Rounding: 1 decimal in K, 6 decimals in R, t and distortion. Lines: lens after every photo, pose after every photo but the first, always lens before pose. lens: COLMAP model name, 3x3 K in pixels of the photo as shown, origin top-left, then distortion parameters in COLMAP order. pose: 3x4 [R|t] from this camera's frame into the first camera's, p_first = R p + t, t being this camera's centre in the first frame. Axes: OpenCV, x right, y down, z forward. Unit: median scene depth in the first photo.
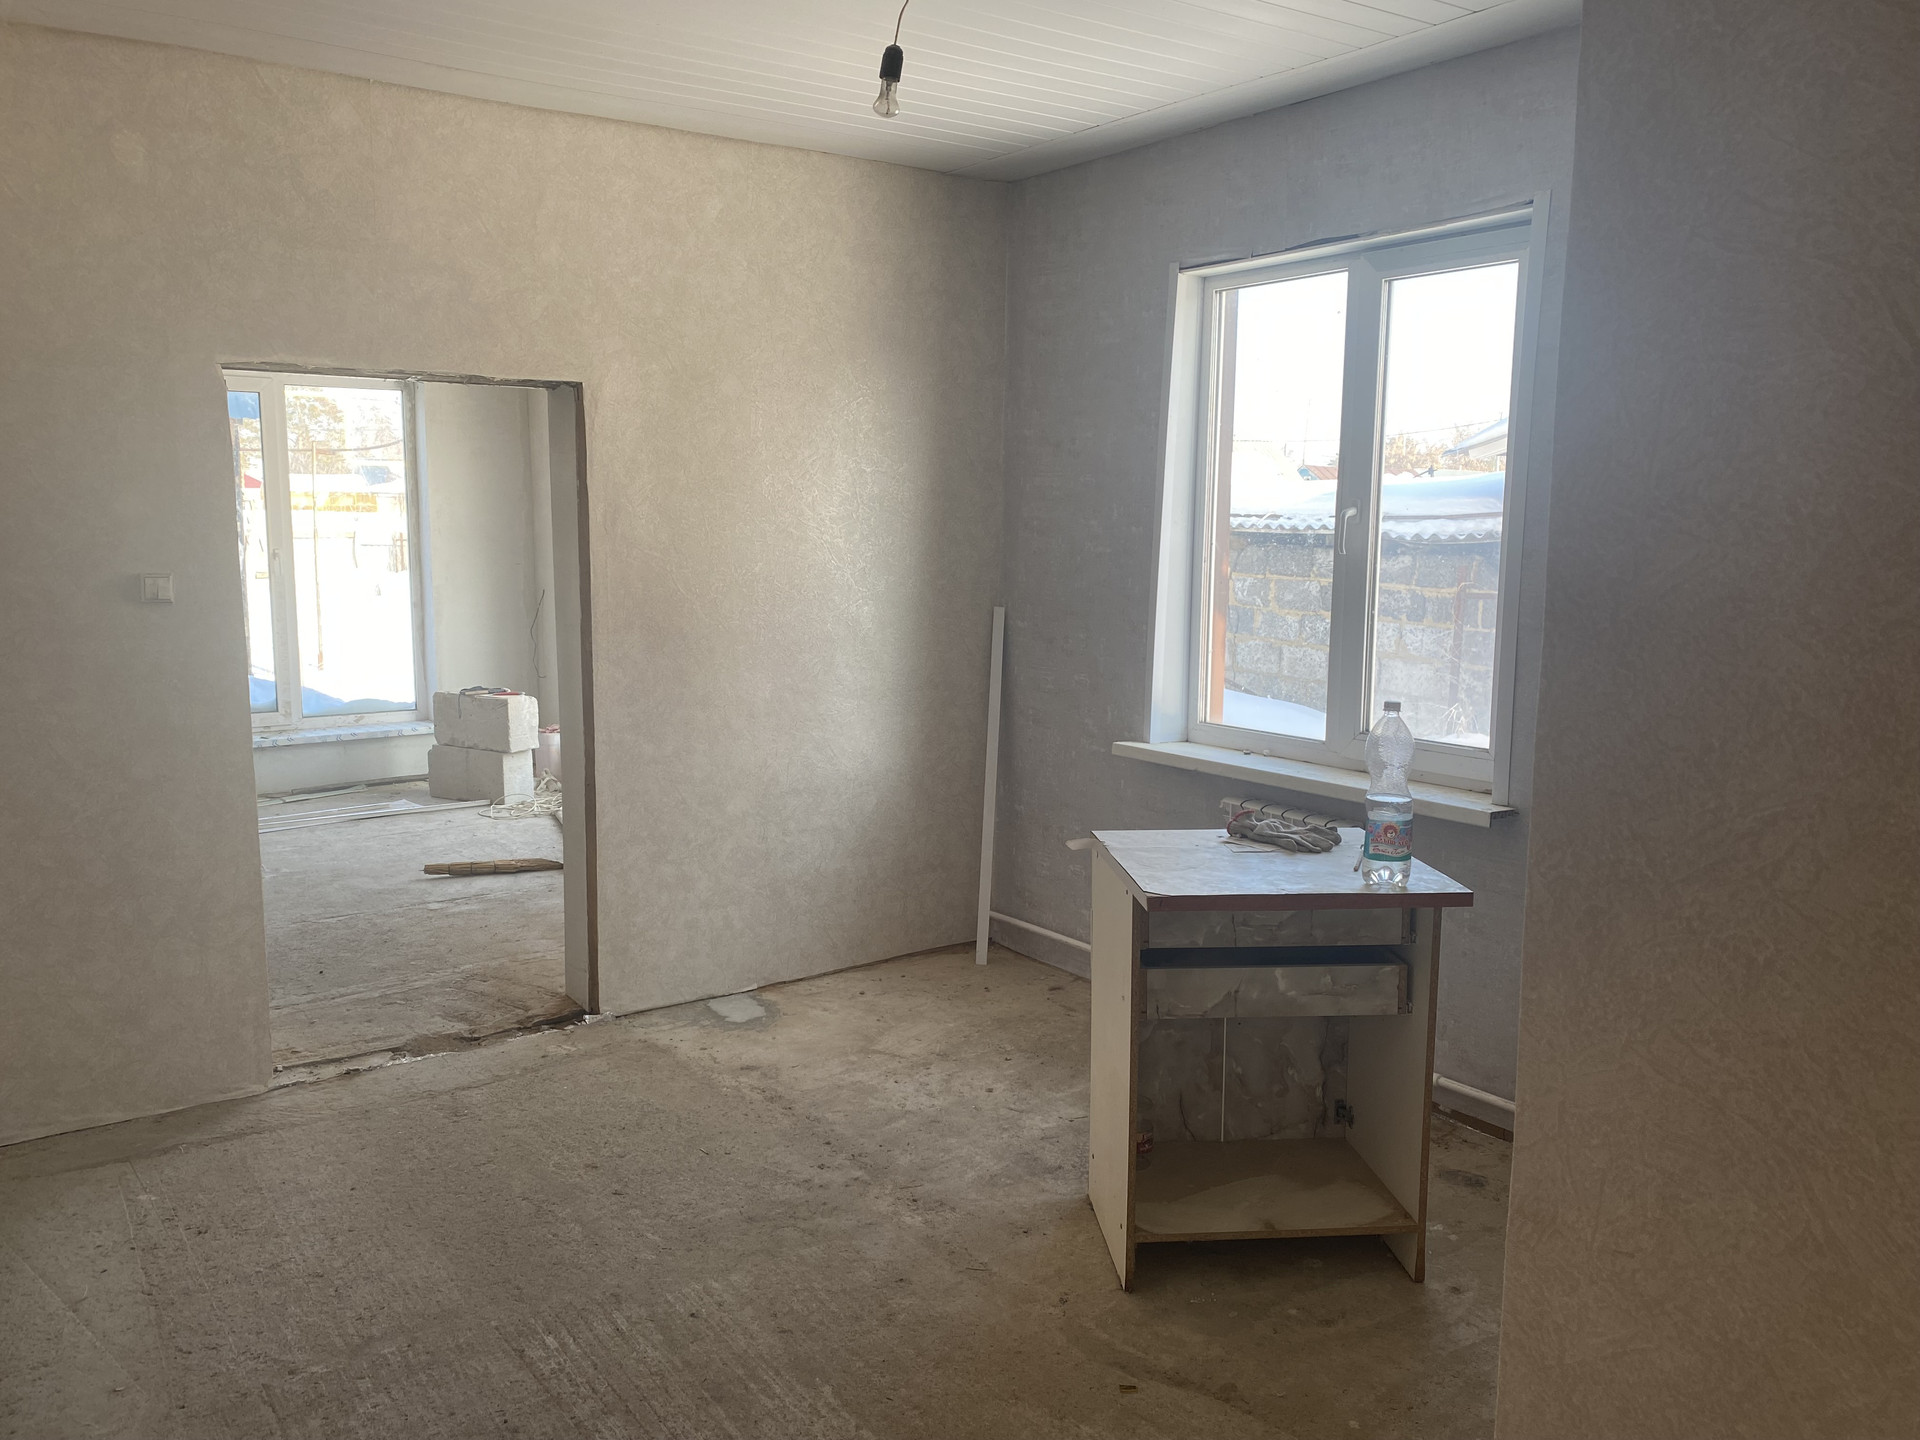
lens RADIAL K [[1438.6, 0, 946.8], [0, 1438.6, 728.2], [0, 0, 1]] dist [0.054536, -0.002417]
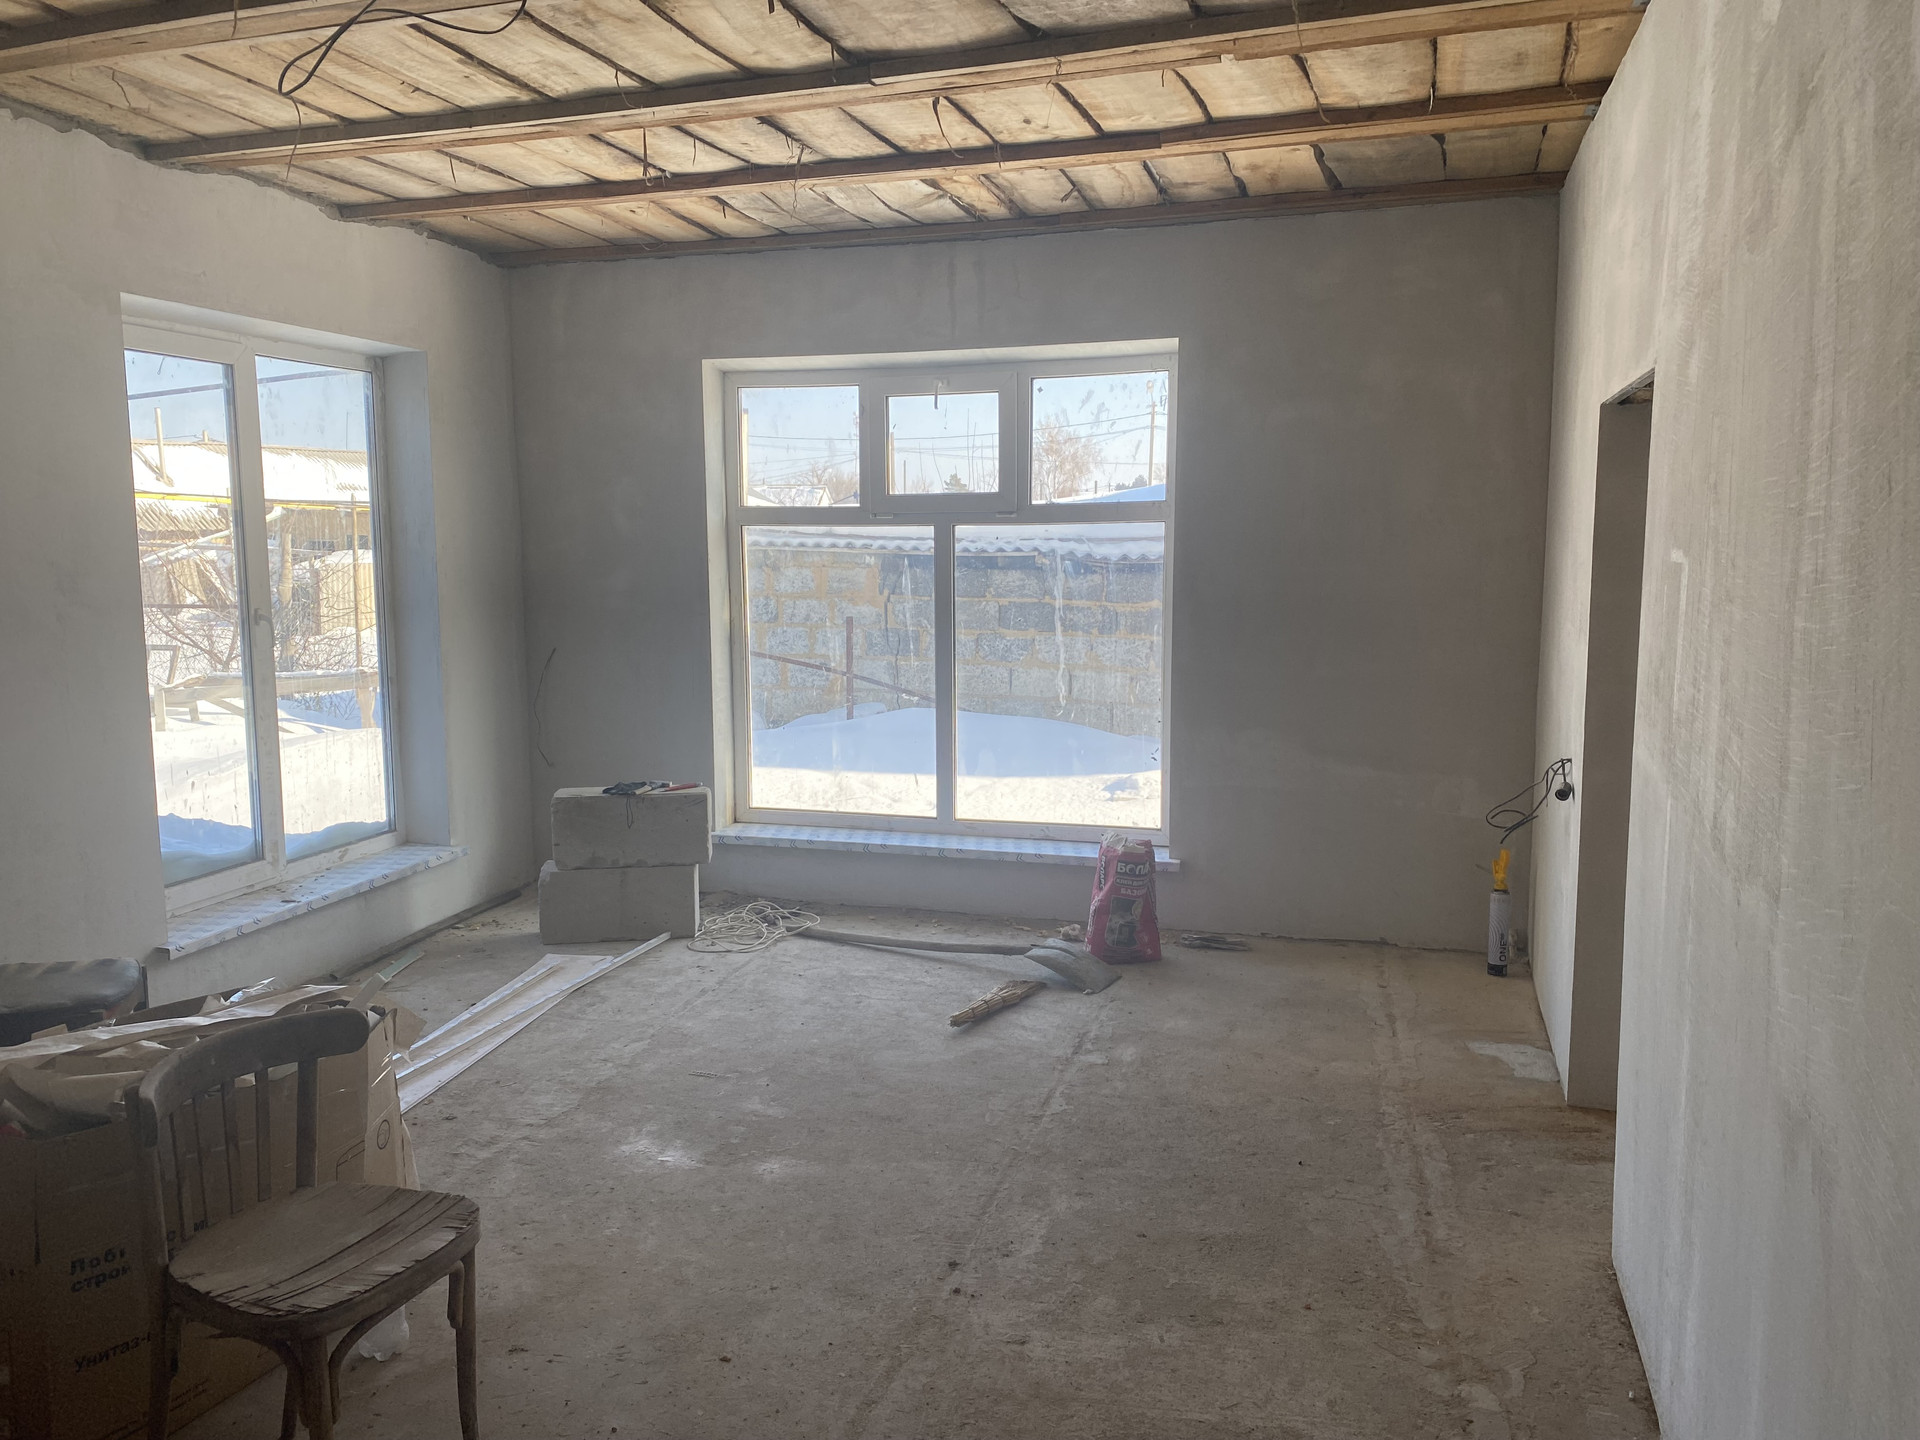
lens RADIAL K [[1438.6, 0, 955.2], [0, 1438.6, 710.4], [0, 0, 1]] dist [0.054536, -0.002417]
pose [[0.784171, -0.082856, 0.614988, -0.854793], [0.098884, 0.995067, 0.007977, -0.072687], [-0.612615, 0.054557, 0.788496, 0.432897]]
